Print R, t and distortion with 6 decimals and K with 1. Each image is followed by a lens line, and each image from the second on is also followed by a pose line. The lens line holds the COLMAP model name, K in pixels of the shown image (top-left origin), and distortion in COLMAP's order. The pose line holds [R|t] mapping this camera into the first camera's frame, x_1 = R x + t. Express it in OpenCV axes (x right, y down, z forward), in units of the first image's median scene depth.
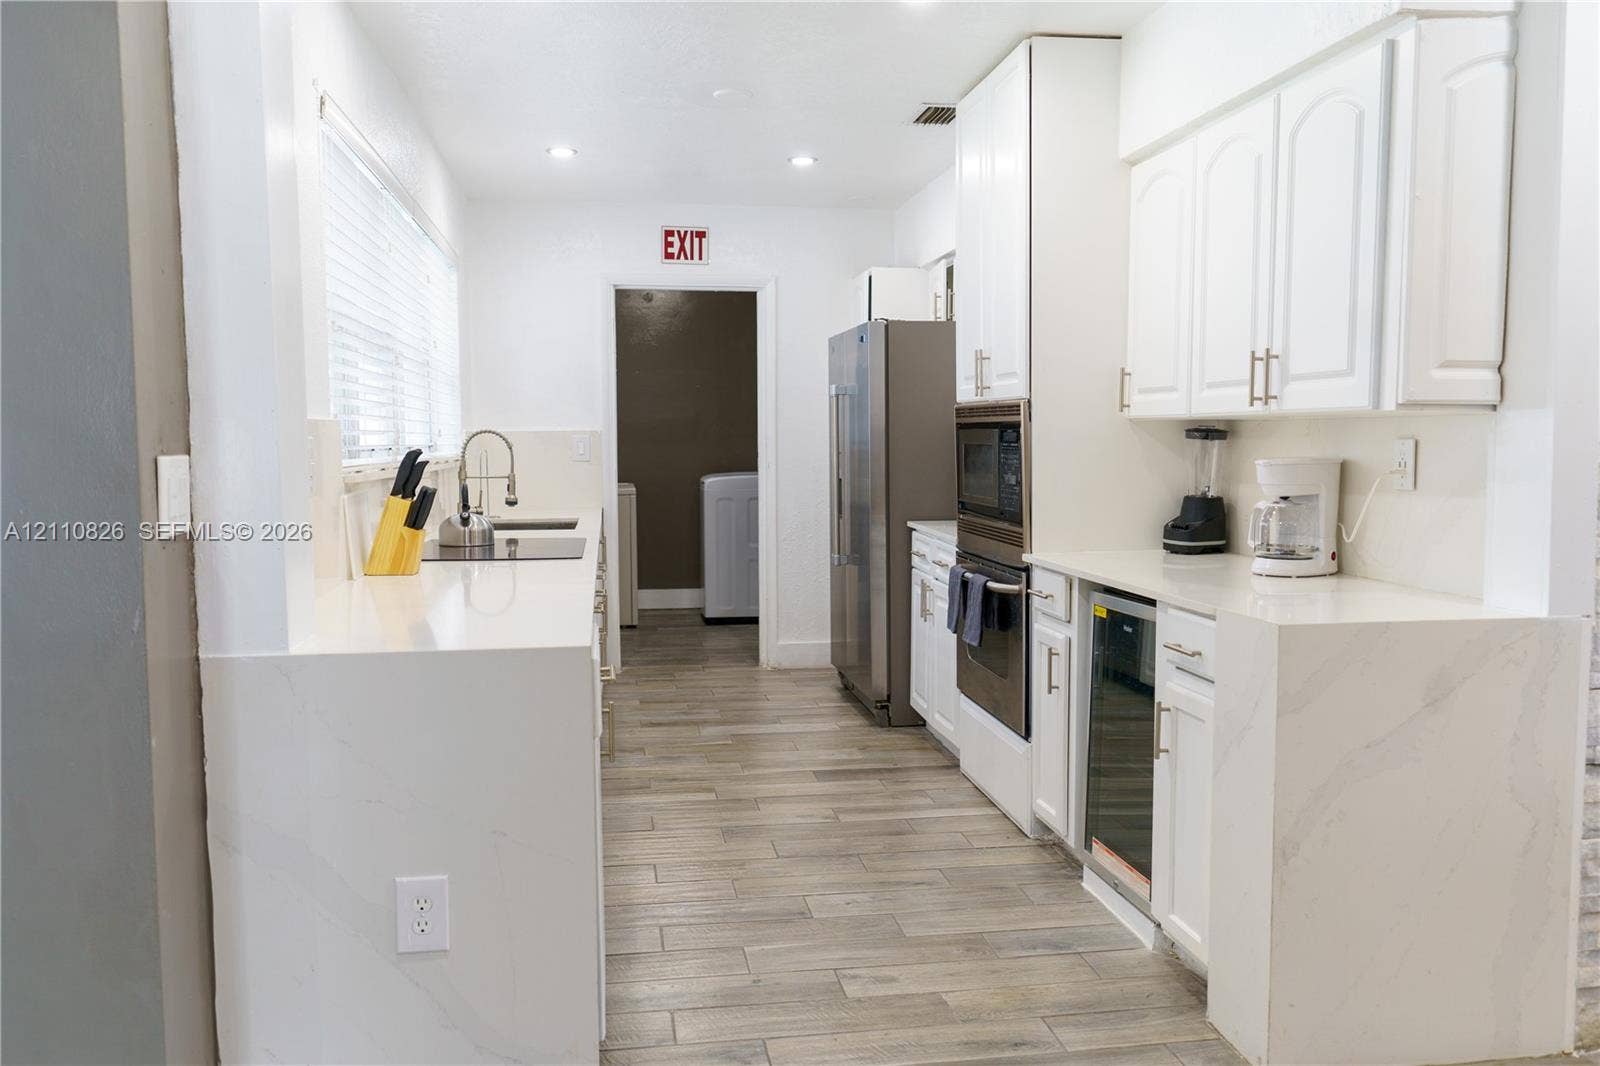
lens RADIAL K [[1188.5, 0, 800.0], [0, 1188.5, 533.0], [0, 0, 1]] dist [-0.000045, -0.000229]
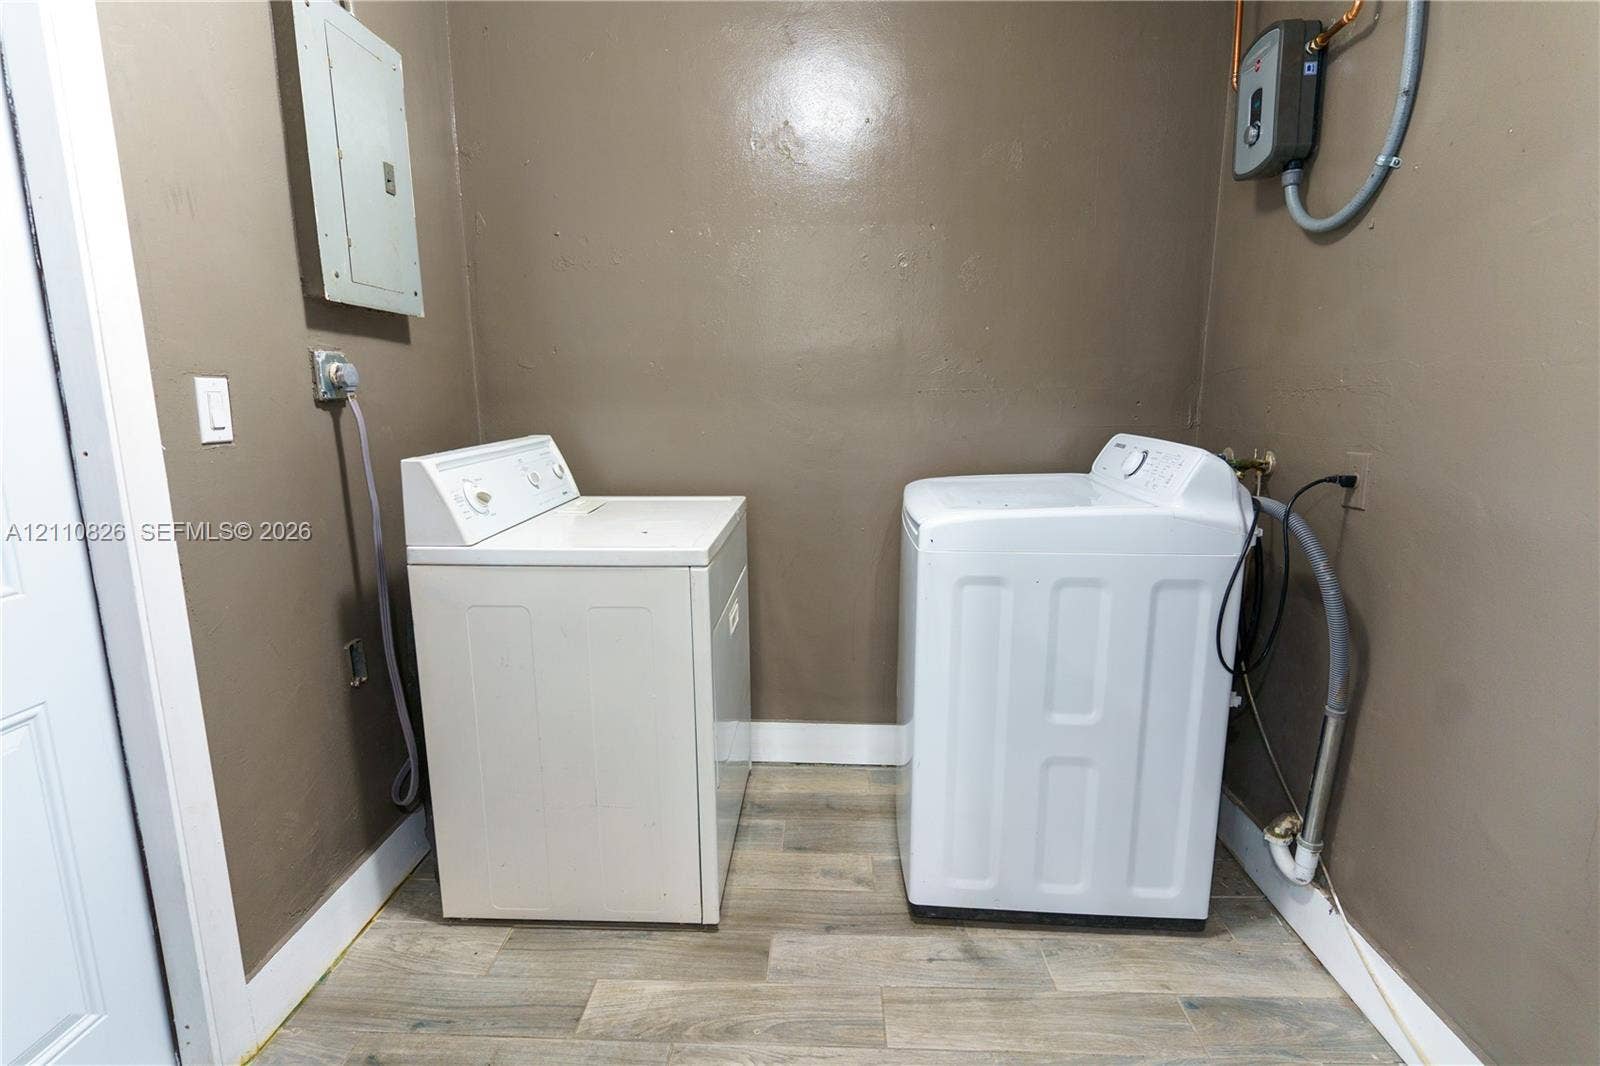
lens RADIAL K [[771.0, 0, 804.9], [0, 771.0, 525.3], [0, 0, 1]] dist [-0.000628, -0.000265]
pose [[0.982284, 0.030357, -0.184921, -0.087122], [-0.011752, 0.994828, 0.100889, -0.076396], [0.187028, -0.096928, 0.977561, 0.949704]]
